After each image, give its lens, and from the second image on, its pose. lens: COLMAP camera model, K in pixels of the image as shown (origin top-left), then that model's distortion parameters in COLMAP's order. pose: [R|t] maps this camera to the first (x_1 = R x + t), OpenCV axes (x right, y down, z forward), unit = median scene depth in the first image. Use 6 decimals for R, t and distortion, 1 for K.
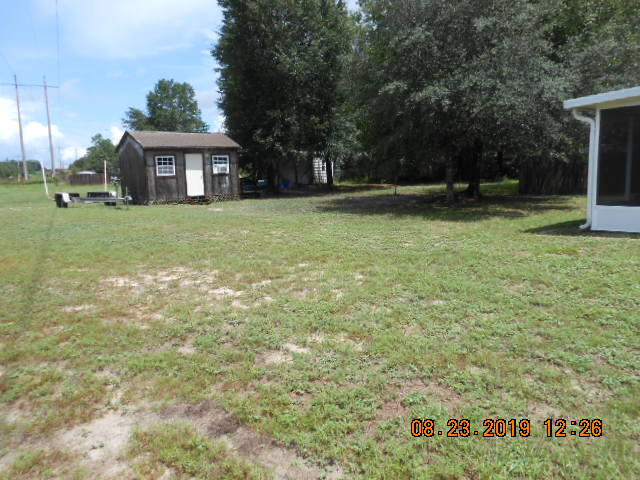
lens RADIAL K [[522.9, 0, 320.0], [0, 522.9, 240.0], [0, 0, 1]] dist [-0.000806, -0.002683]
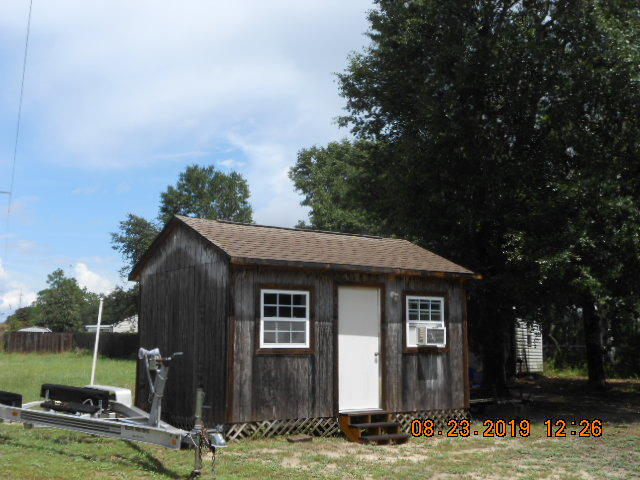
lens RADIAL K [[813.5, 0, 320.0], [0, 813.5, 240.0], [0, 0, 1]] dist [-0.015151, -0.015465]
pose [[0.996231, 0.030967, -0.081019, -0.218916], [-0.050365, 0.967015, -0.249690, -0.058922], [0.070614, 0.252829, 0.964931, 0.462447]]
